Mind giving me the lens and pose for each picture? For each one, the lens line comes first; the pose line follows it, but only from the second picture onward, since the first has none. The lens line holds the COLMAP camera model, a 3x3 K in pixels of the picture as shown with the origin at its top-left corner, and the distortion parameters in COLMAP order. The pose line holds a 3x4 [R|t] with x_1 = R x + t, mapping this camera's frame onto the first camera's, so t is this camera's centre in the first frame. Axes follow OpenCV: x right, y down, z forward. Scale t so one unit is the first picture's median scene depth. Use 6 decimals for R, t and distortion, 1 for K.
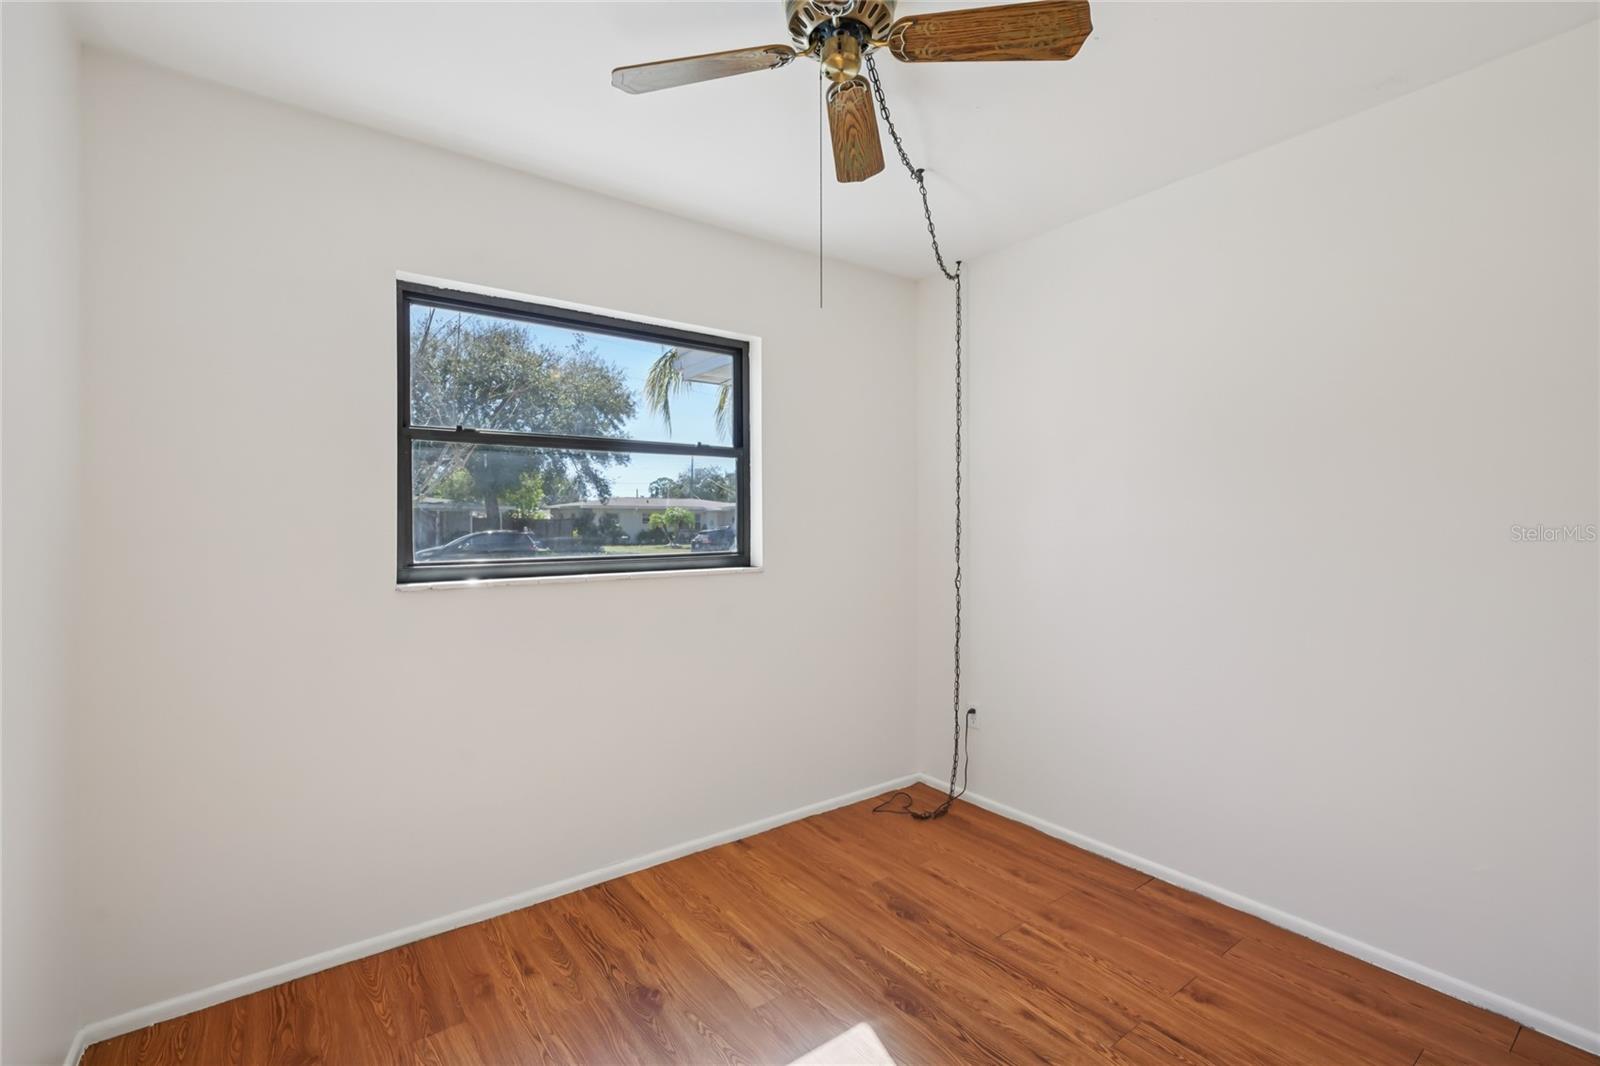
lens RADIAL K [[709.5, 0, 799.0], [0, 709.5, 527.7], [0, 0, 1]] dist [0.002295, 0.000619]
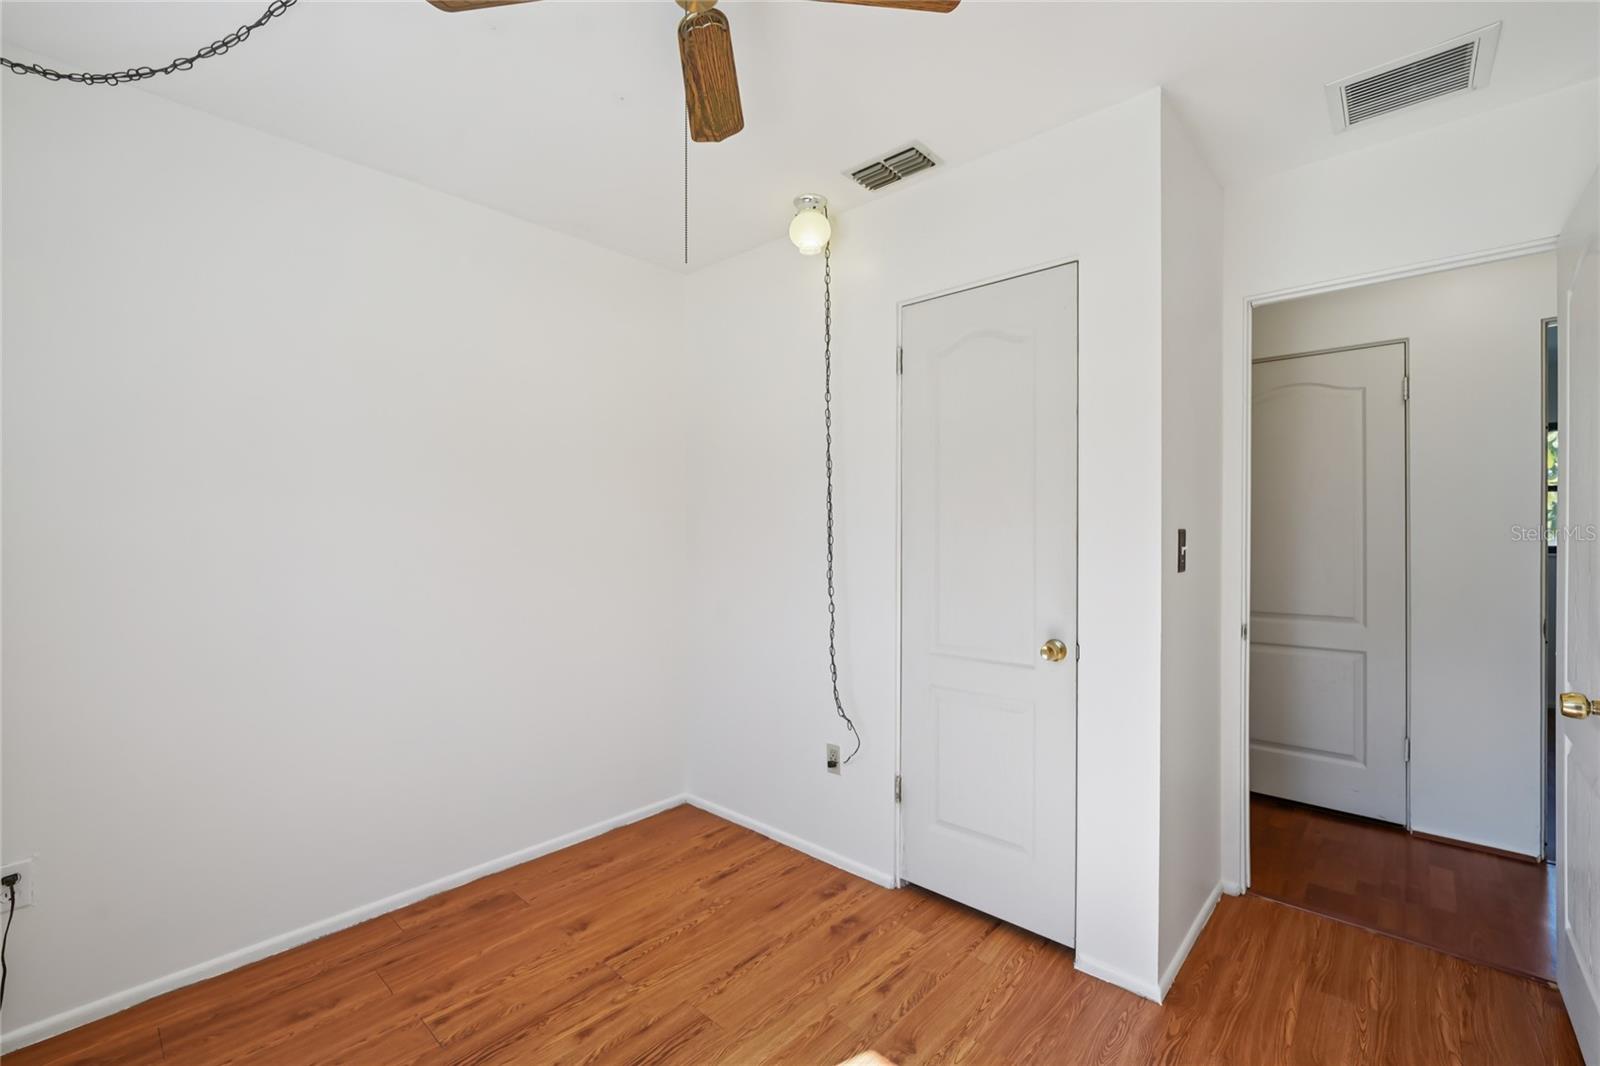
lens RADIAL K [[674.1, 0, 799.2], [0, 674.1, 535.1], [0, 0, 1]] dist [0.000805, 0.001618]
pose [[-0.182885, -0.000485, 0.983134, -0.552006], [0.006204, 0.999979, 0.001647, 0.000102], [-0.983115, 0.006401, -0.182878, 0.748029]]
